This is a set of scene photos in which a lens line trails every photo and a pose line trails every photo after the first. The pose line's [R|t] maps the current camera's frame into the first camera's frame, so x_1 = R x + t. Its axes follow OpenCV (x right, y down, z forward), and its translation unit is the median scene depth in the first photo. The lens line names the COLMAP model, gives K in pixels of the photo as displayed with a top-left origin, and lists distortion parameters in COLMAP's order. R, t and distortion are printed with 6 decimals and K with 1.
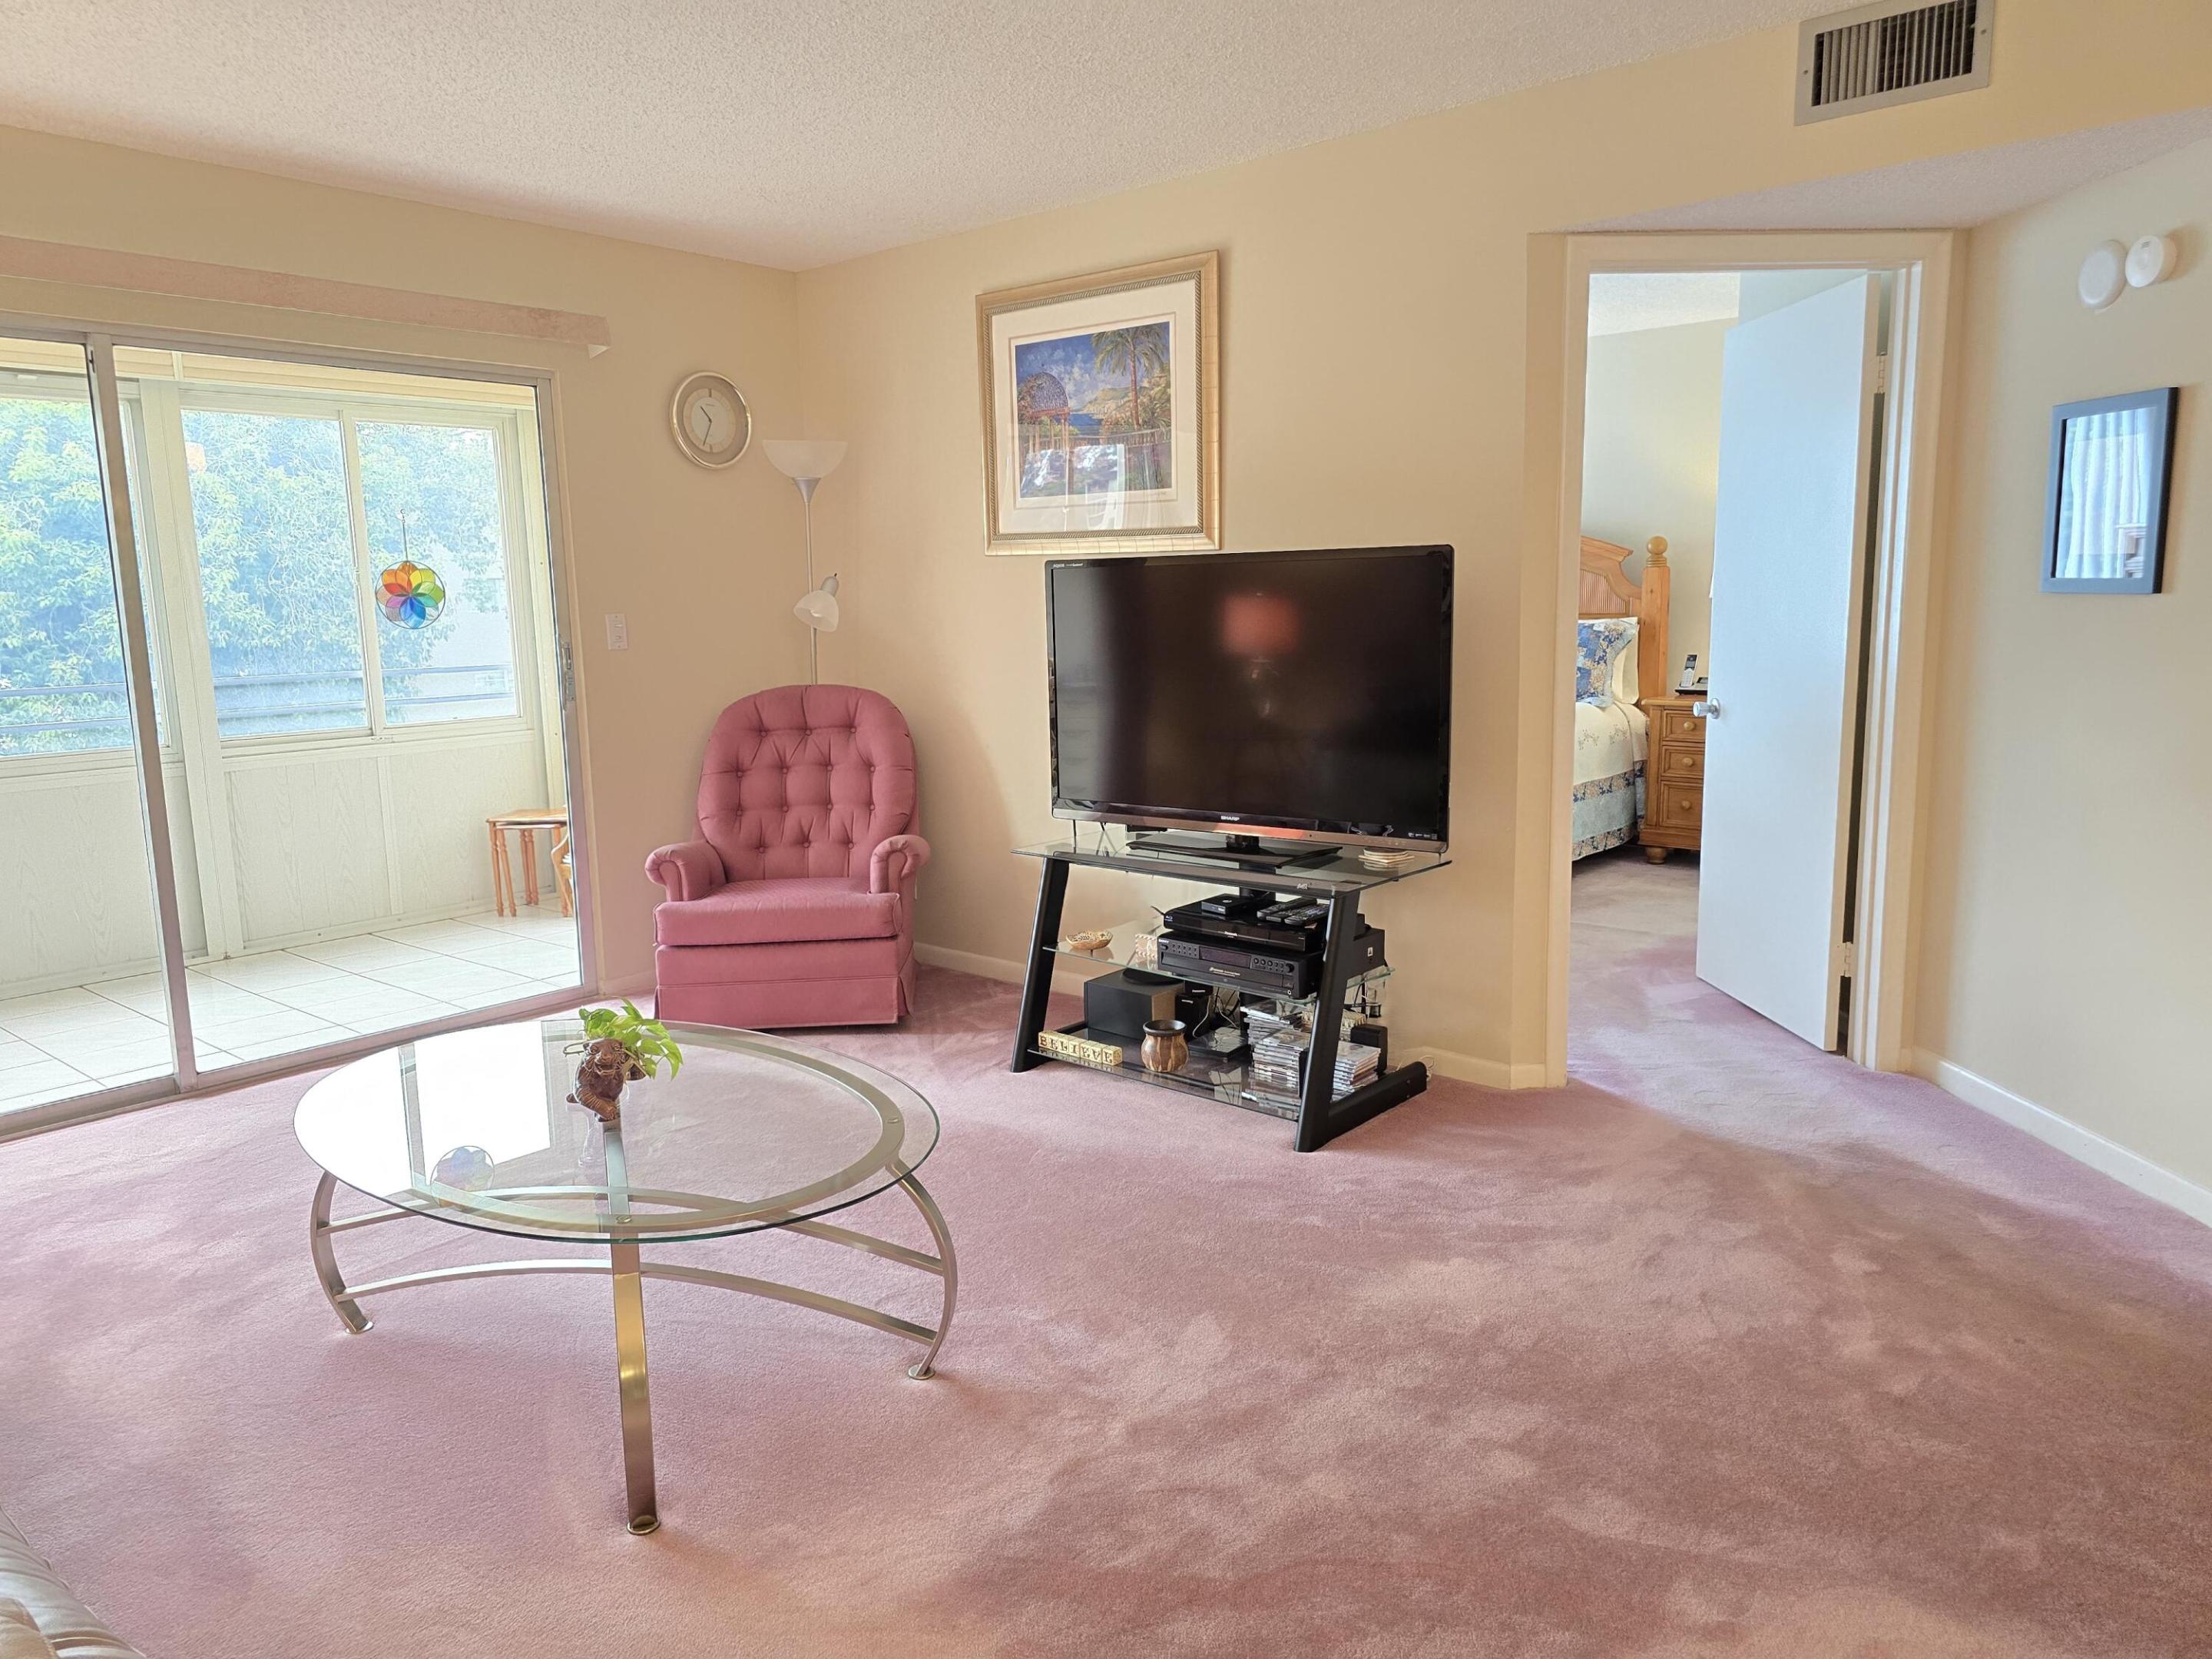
lens RADIAL K [[1473.2, 0, 1105.6], [0, 1473.2, 826.2], [0, 0, 1]] dist [0.051420, -0.047696]
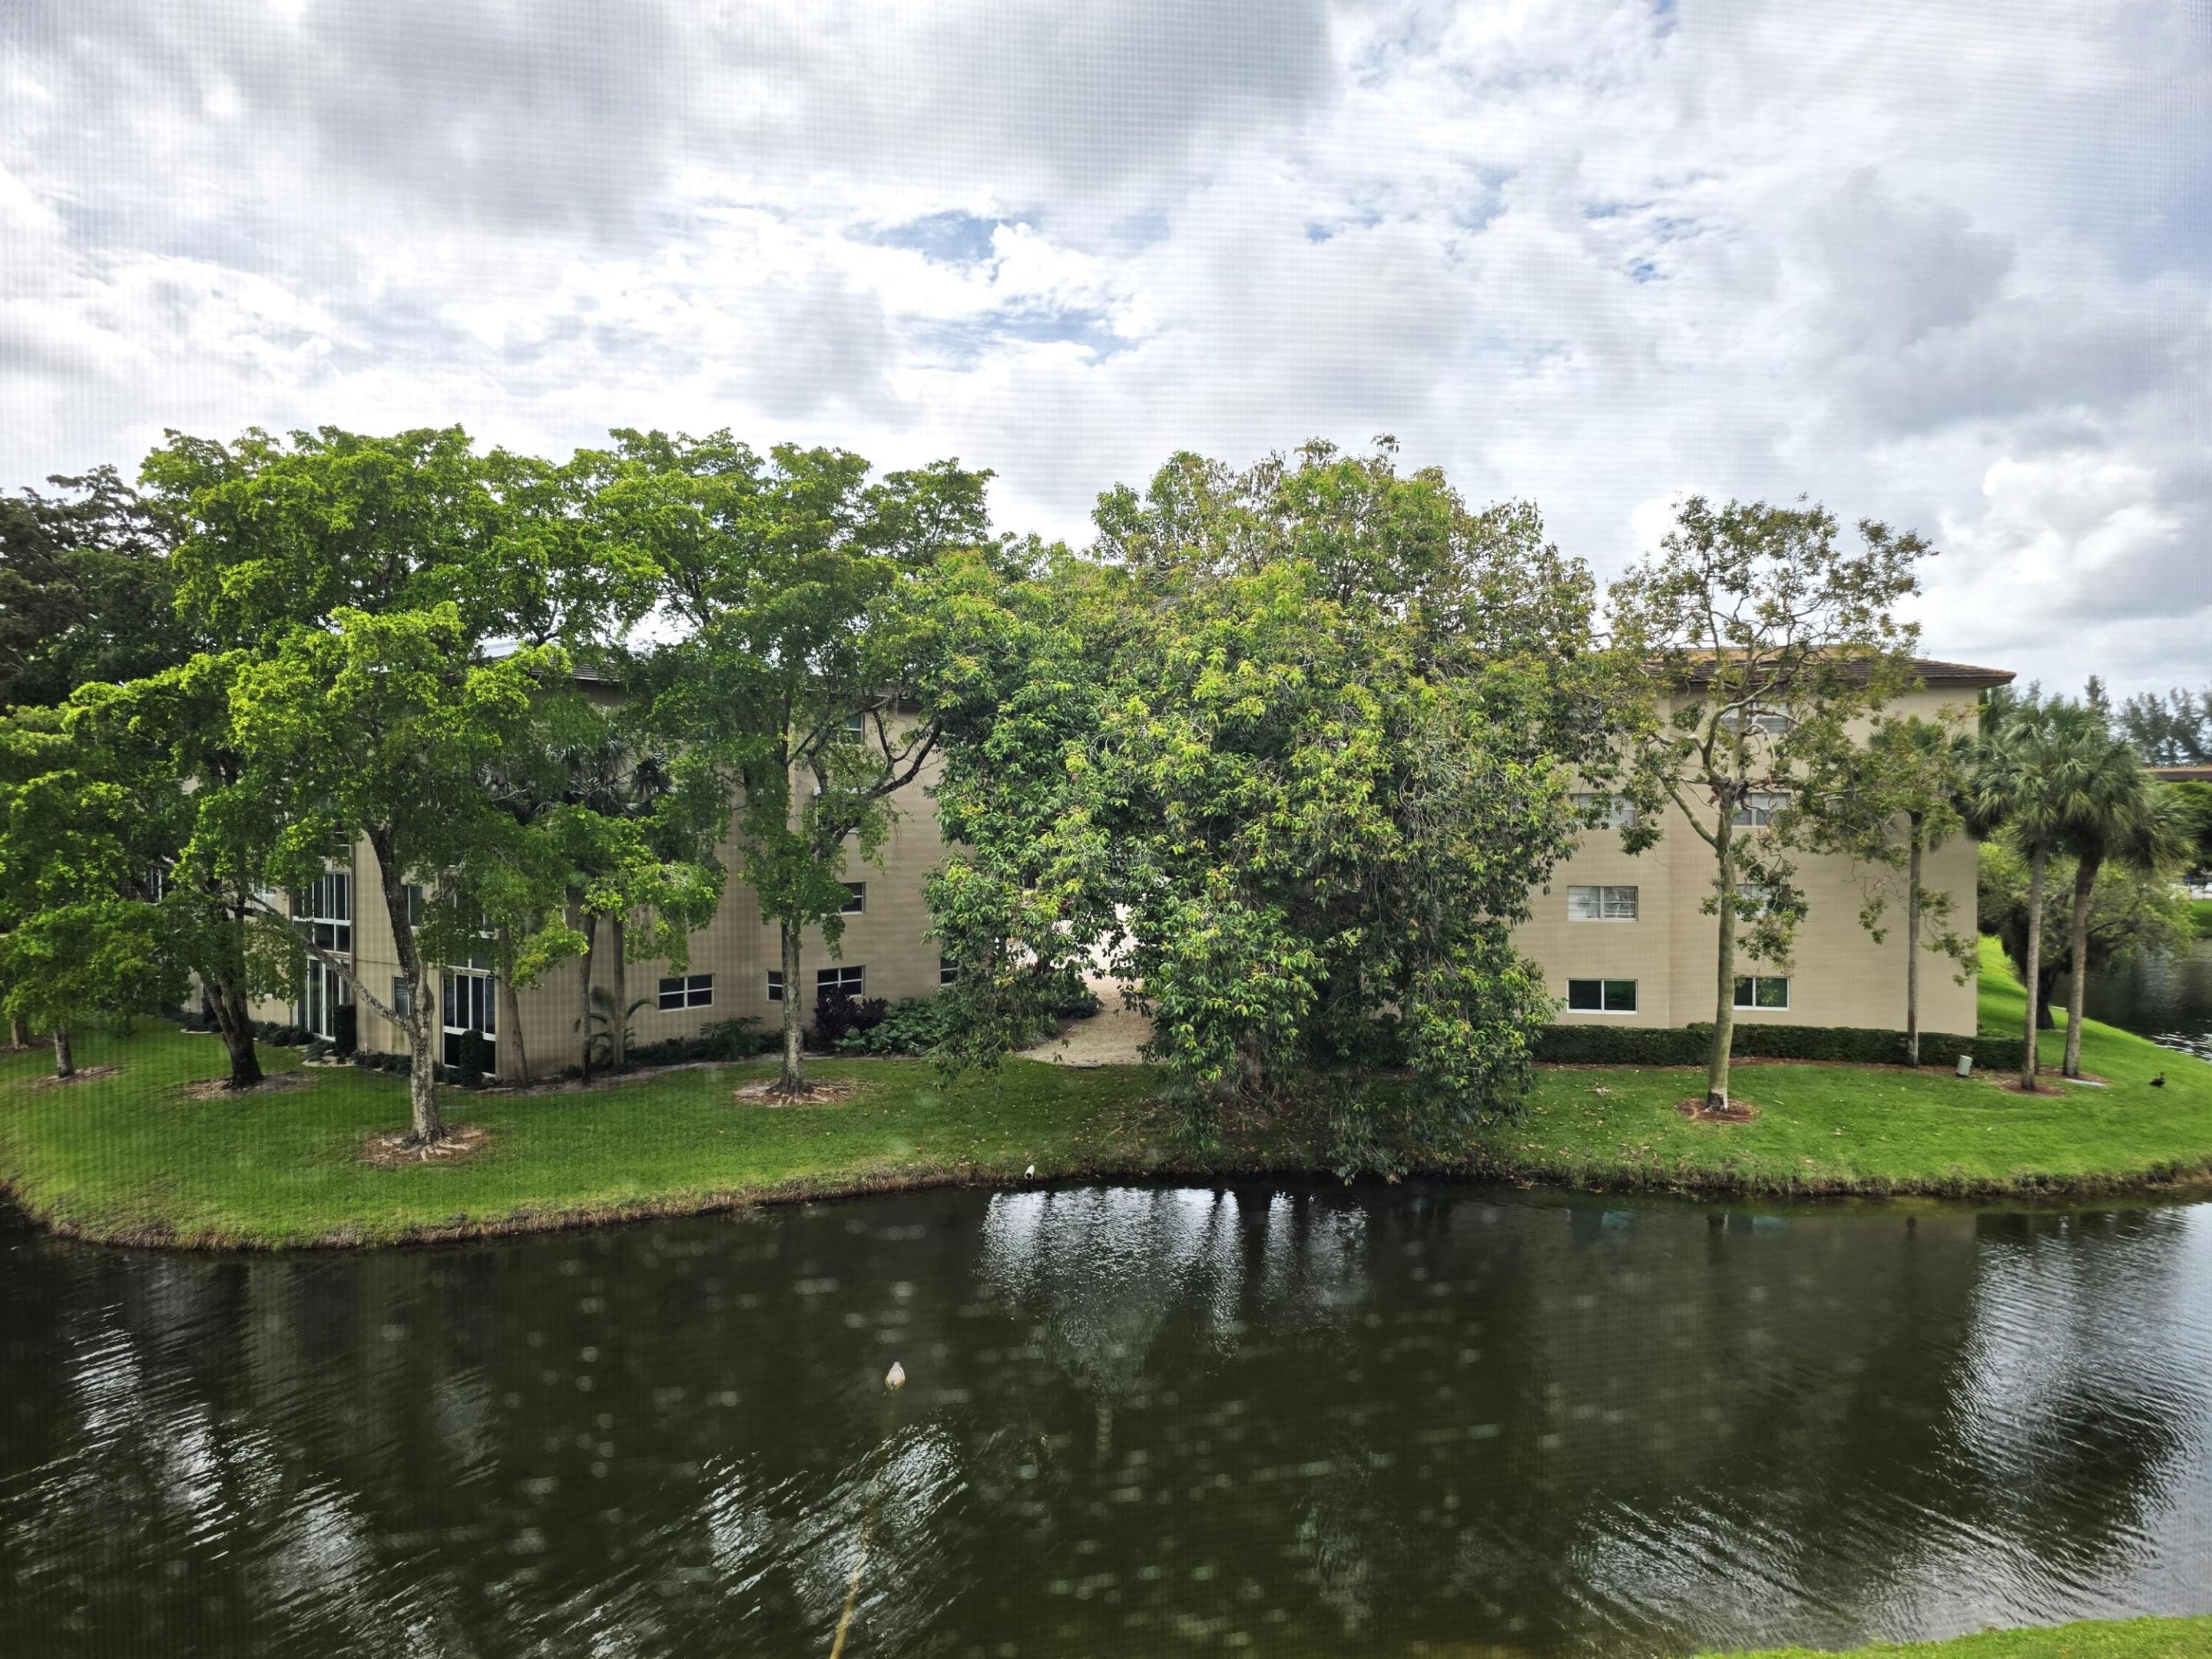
lens RADIAL K [[1473.2, 0, 1105.4], [0, 1473.2, 839.6], [0, 0, 1]] dist [0.051420, -0.047696]
pose [[0.788359, 0.026282, -0.614653, -0.134536], [-0.110622, 0.988859, -0.099603, -0.020925], [0.605188, 0.146517, 0.782484, 0.156734]]
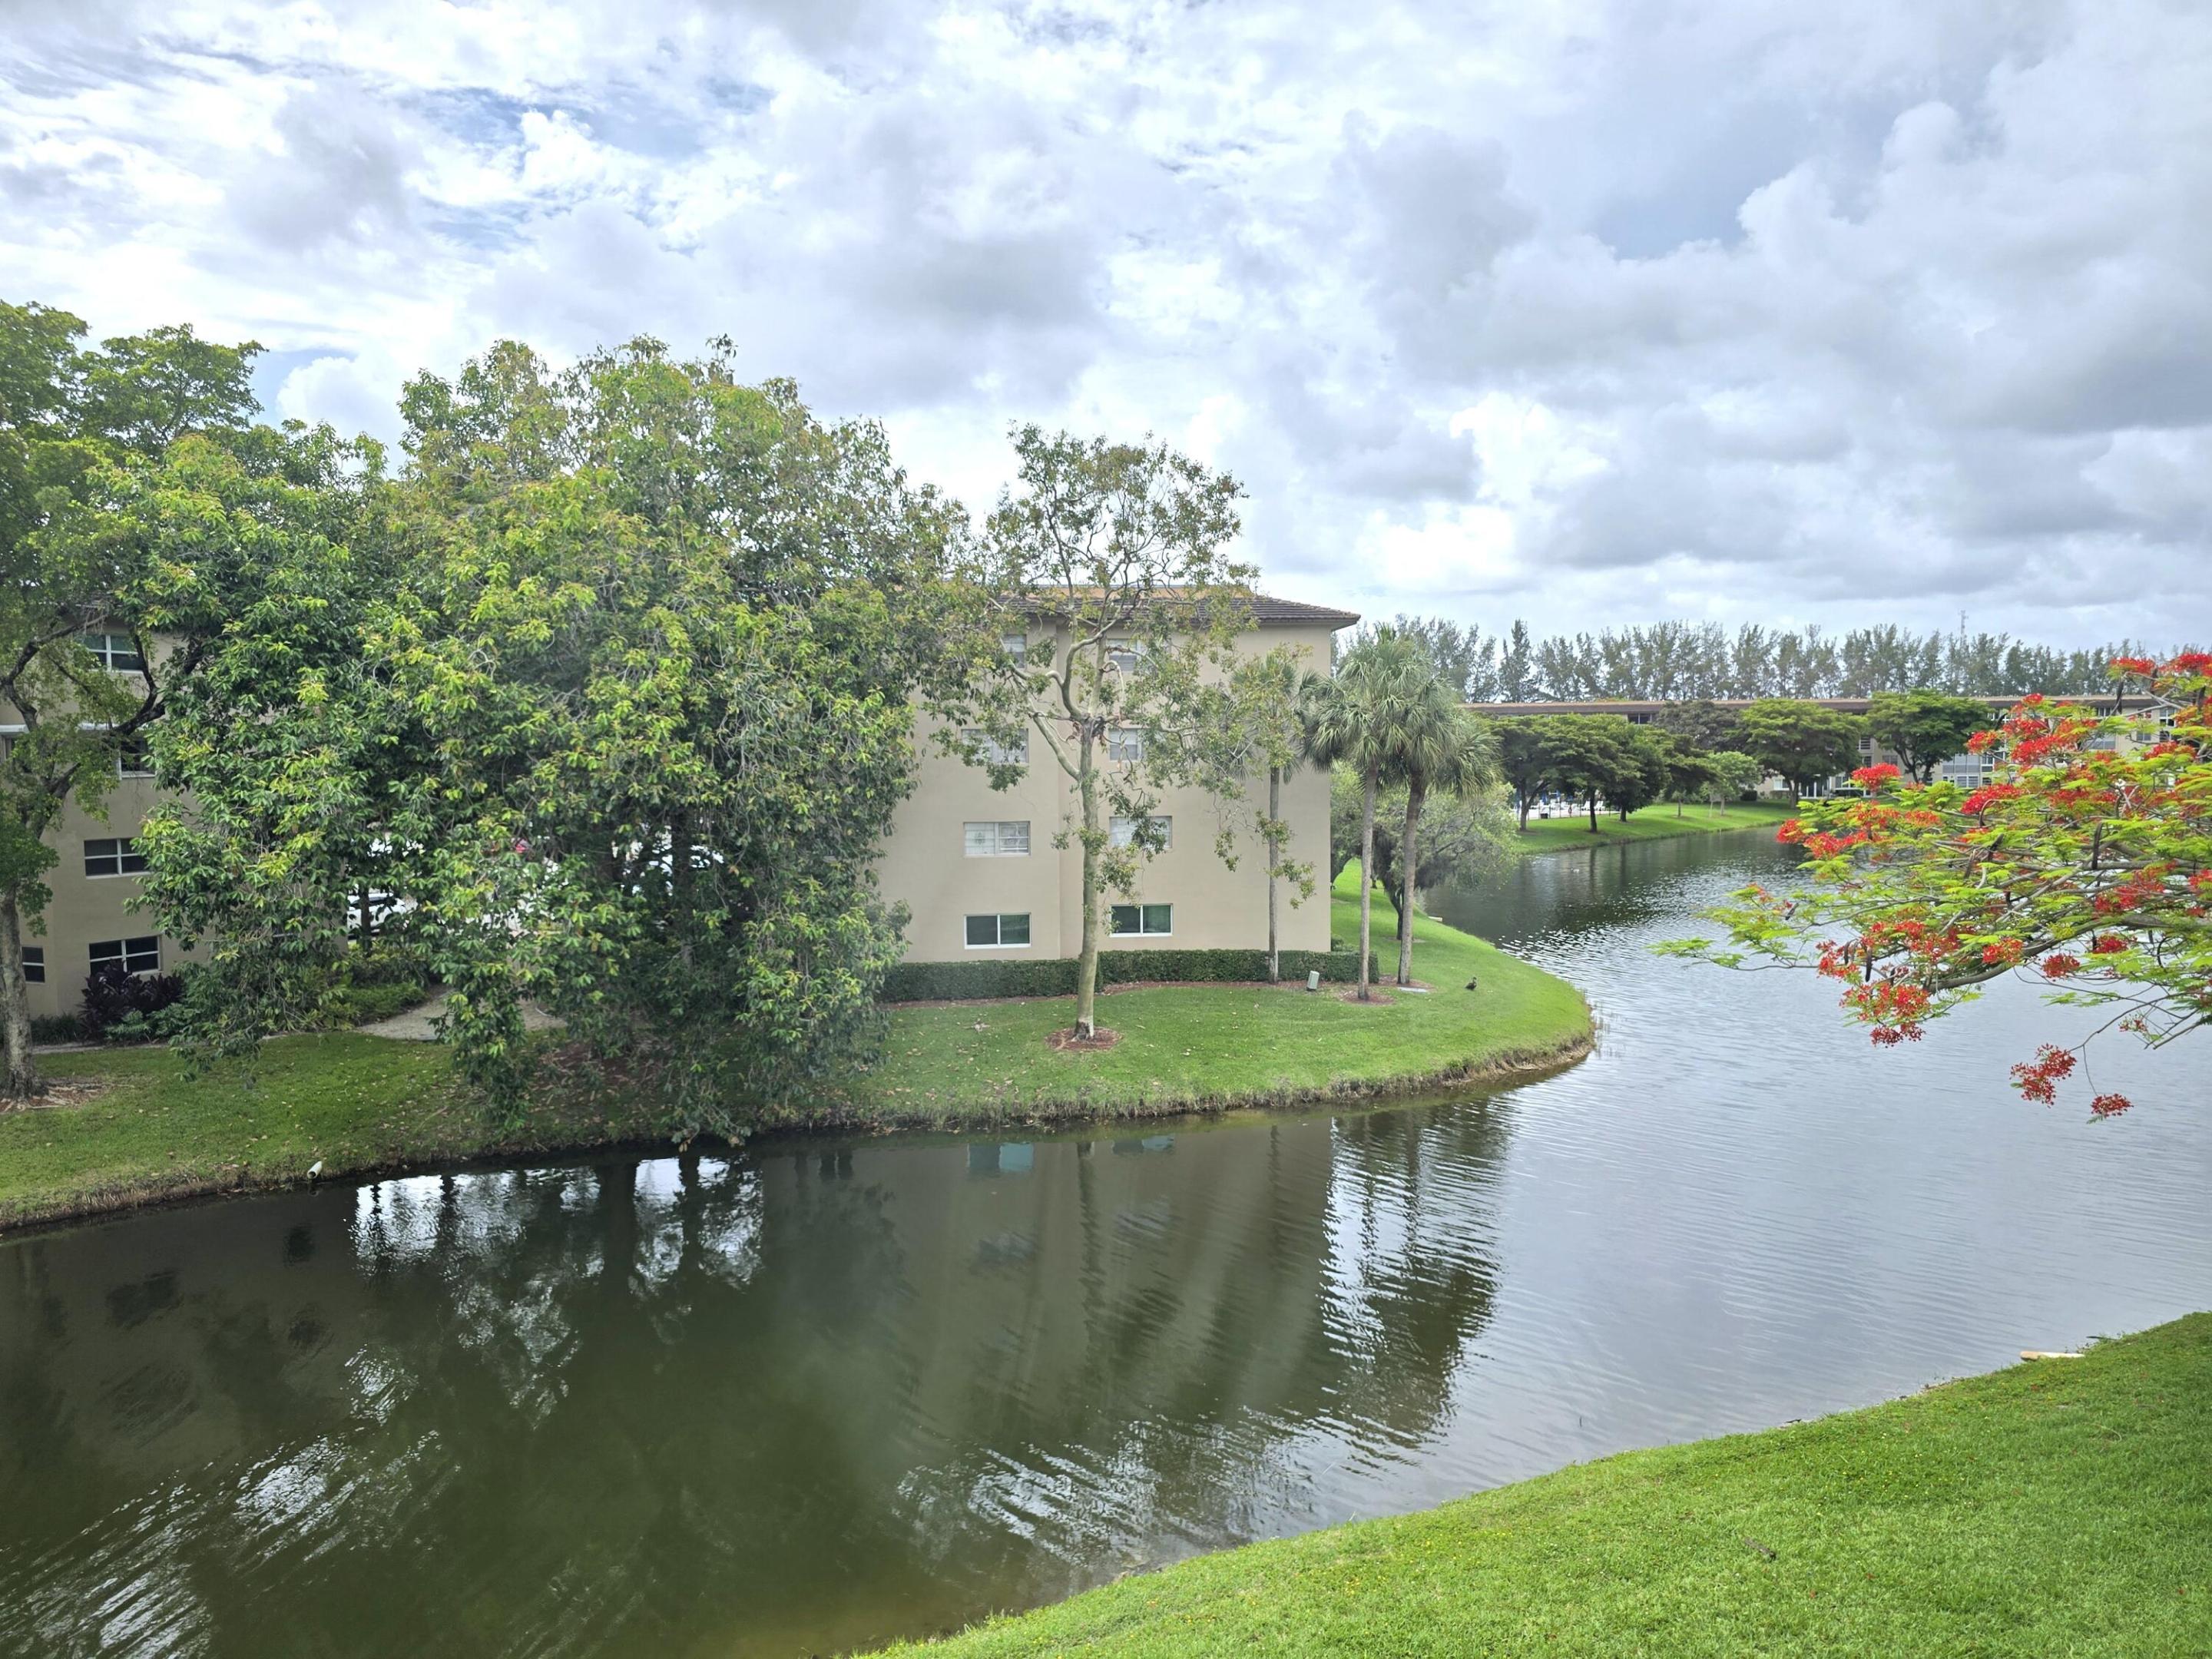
lens RADIAL K [[1473.2, 0, 1120.9], [0, 1473.2, 841.5], [0, 0, 1]] dist [0.051420, -0.047696]
pose [[0.938682, 0.031339, -0.343356, -0.036272], [-0.062518, 0.994823, -0.080113, -0.045738], [0.339068, 0.096666, 0.935782, 0.282664]]
